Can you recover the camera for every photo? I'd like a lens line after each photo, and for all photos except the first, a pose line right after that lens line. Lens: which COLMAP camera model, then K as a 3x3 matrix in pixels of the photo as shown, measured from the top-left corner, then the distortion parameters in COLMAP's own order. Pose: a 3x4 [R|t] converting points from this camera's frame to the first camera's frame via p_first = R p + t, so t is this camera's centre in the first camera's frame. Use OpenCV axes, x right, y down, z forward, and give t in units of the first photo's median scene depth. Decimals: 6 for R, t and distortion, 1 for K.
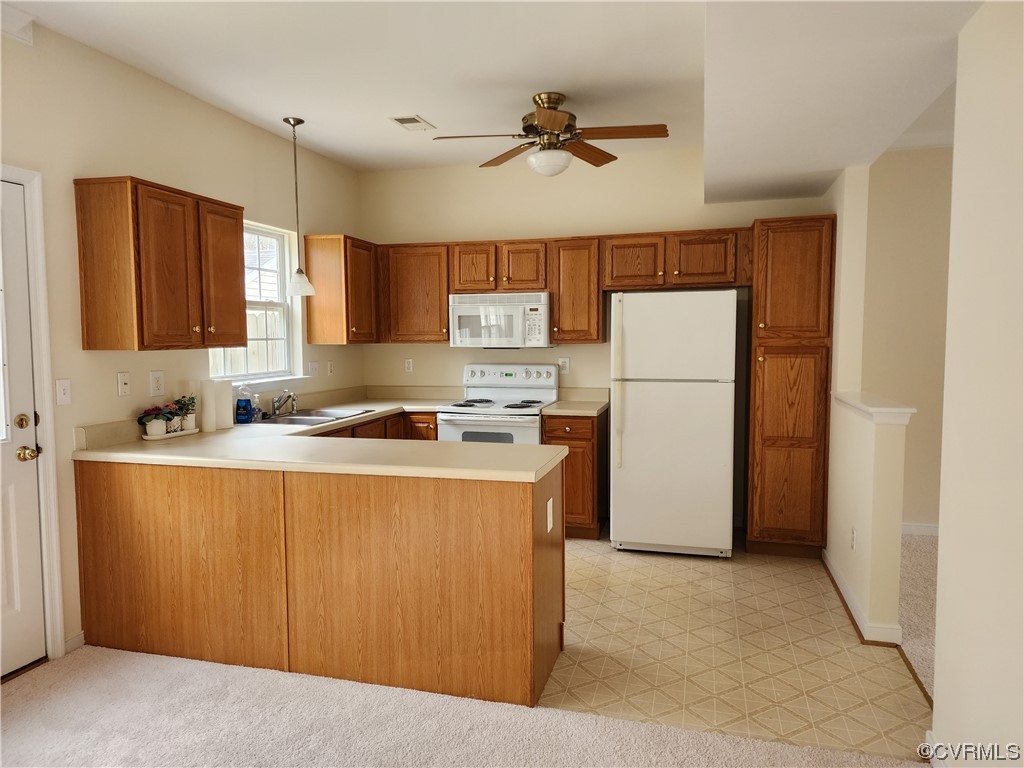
lens RADIAL K [[675.8, 0, 512.0], [0, 675.8, 384.0], [0, 0, 1]] dist [0.085951, -0.067670]
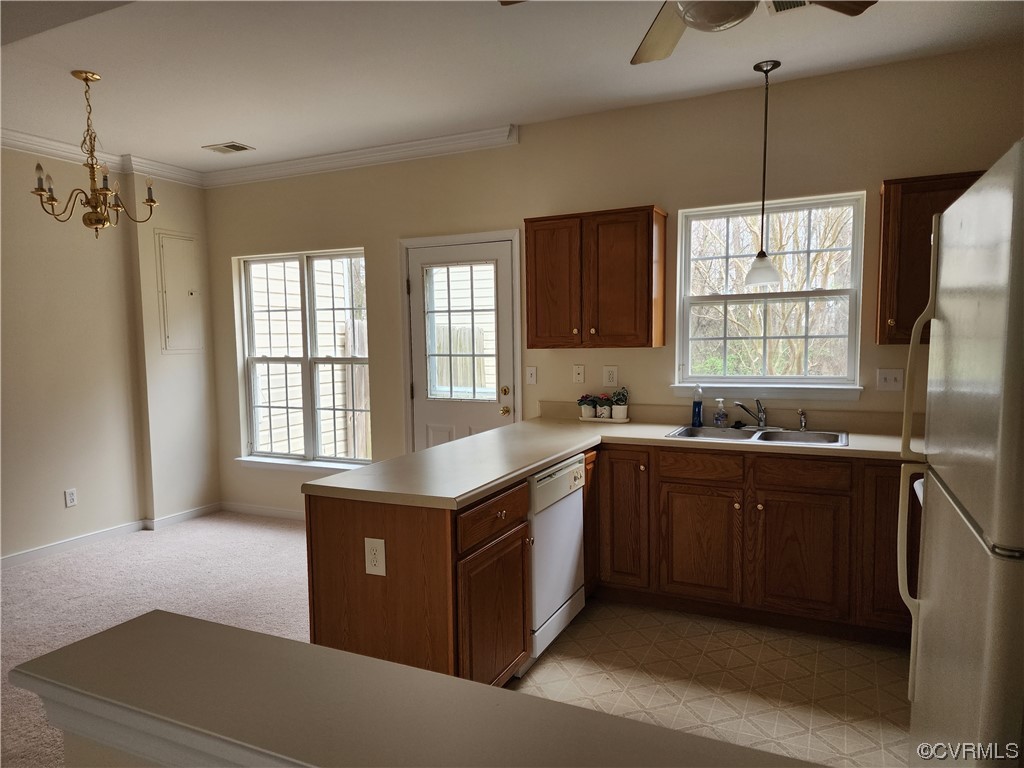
lens RADIAL K [[675.8, 0, 512.0], [0, 675.8, 384.0], [0, 0, 1]] dist [0.085951, -0.067670]
pose [[-0.176520, 0.079113, -0.981113, 0.665693], [-0.054656, 0.994439, 0.090021, -0.083809], [0.982778, 0.069515, -0.171214, 1.042811]]
